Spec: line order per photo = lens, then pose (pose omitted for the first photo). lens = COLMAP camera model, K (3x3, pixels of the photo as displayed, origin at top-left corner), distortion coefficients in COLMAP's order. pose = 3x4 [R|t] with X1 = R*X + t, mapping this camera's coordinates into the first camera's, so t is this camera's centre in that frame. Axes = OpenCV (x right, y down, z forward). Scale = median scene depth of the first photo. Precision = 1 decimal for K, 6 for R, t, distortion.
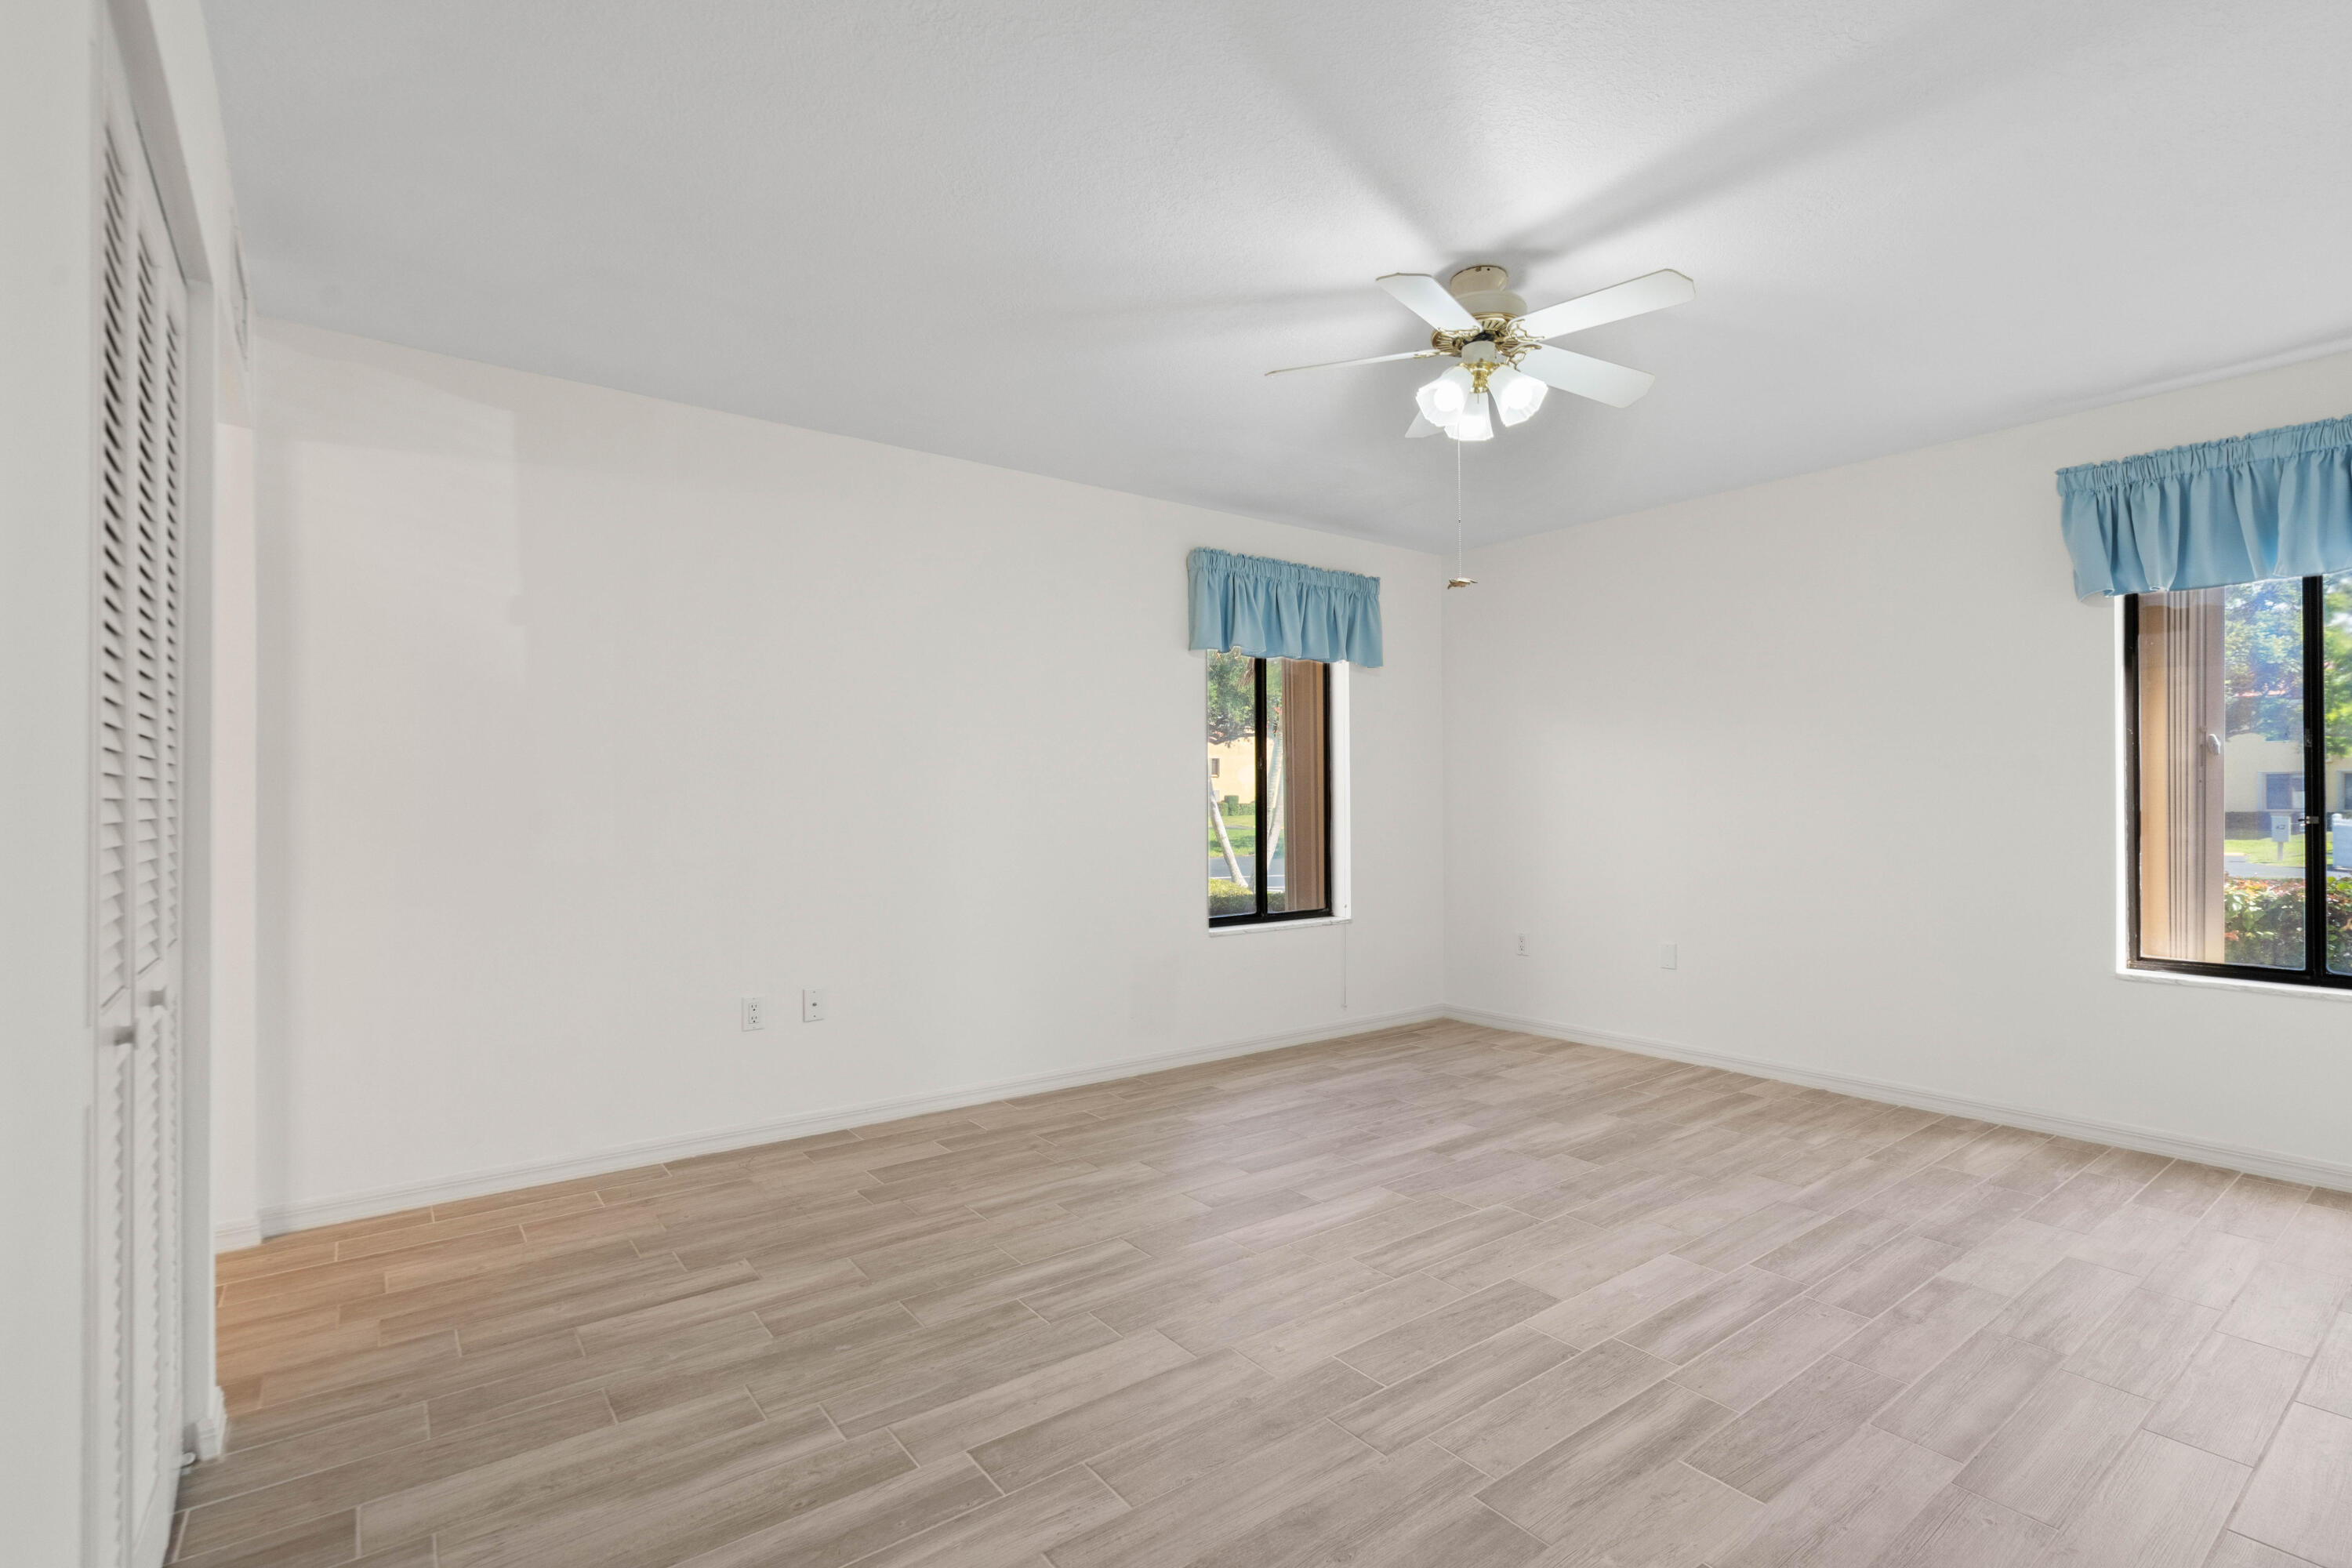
lens RADIAL K [[1086.4, 0, 1180.1], [0, 1086.4, 787.8], [0, 0, 1]] dist [-0.001984, 0.000441]
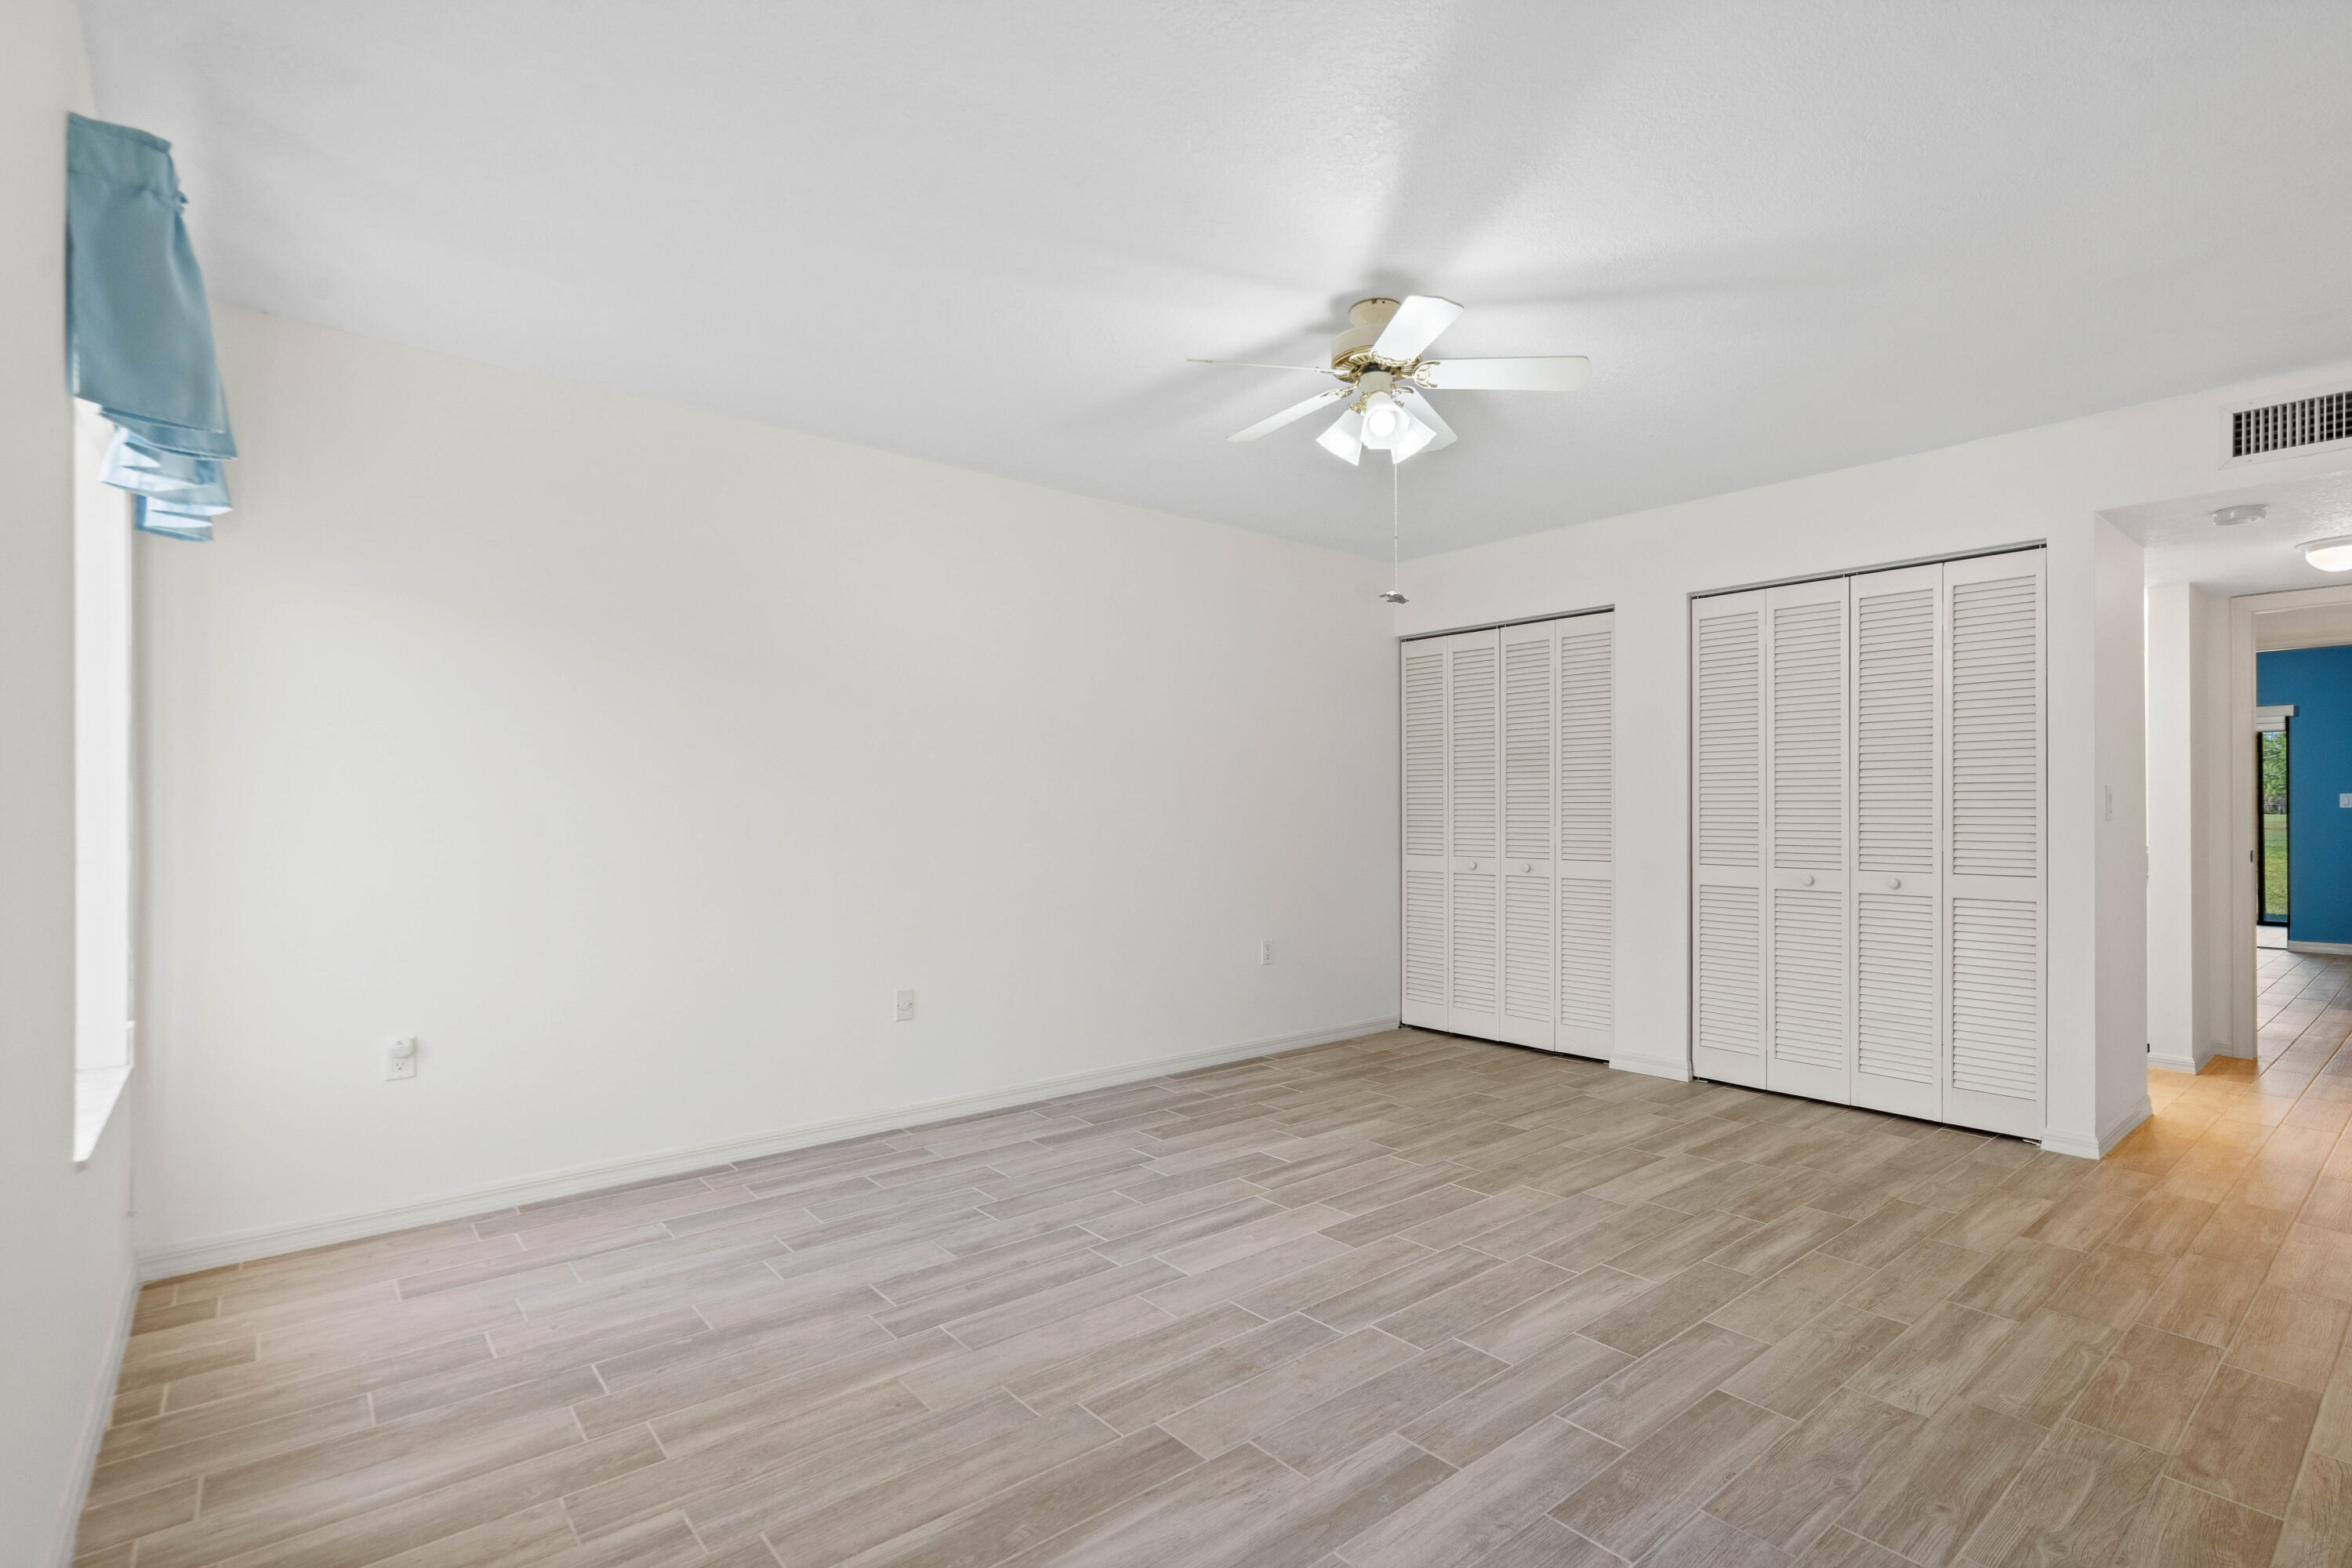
lens RADIAL K [[1098.4, 0, 1178.3], [0, 1098.4, 787.6], [0, 0, 1]] dist [-0.001479, -0.000385]
pose [[-0.999427, 0.000988, -0.033836, 0.446762], [0.002034, 0.999521, -0.030881, 0.019241], [0.033789, -0.030932, -0.998950, 1.816828]]
